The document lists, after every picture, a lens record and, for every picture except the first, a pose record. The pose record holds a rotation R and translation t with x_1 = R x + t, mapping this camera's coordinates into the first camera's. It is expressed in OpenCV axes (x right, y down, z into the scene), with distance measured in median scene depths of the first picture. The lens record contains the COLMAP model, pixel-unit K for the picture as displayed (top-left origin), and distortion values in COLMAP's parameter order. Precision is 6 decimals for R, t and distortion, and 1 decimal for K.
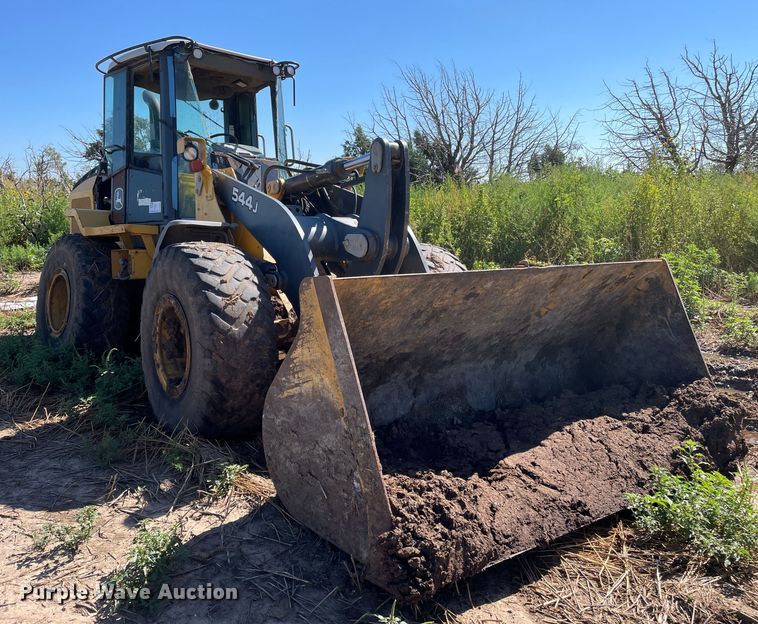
lens RADIAL K [[625.9, 0, 377.4], [0, 625.9, 303.9], [0, 0, 1]] dist [0.075934, -0.005319]
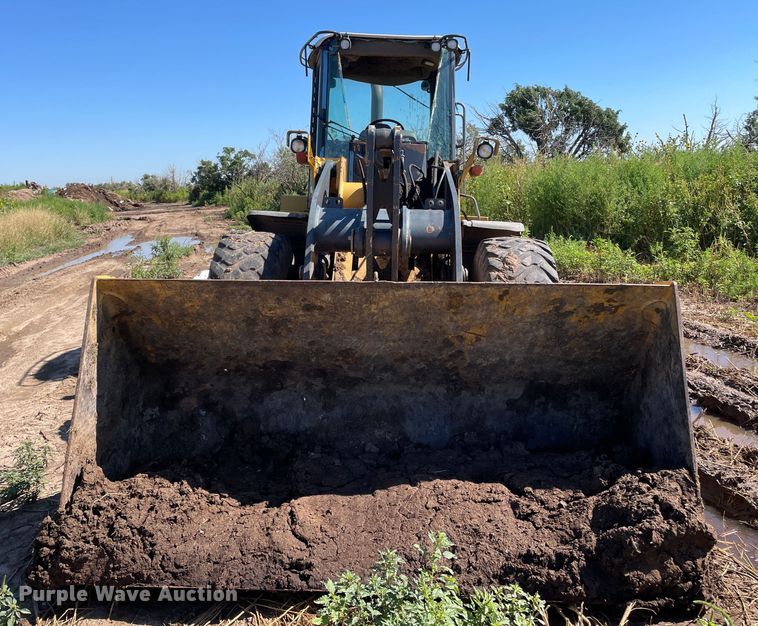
lens RADIAL K [[667.4, 0, 378.9], [0, 667.4, 312.6], [0, 0, 1]] dist [0.036378, -0.005084]
pose [[0.784449, 0.105694, -0.611121, 0.690707], [-0.081345, 0.994393, 0.067565, -0.065267], [0.614835, -0.003289, 0.788649, 0.278966]]
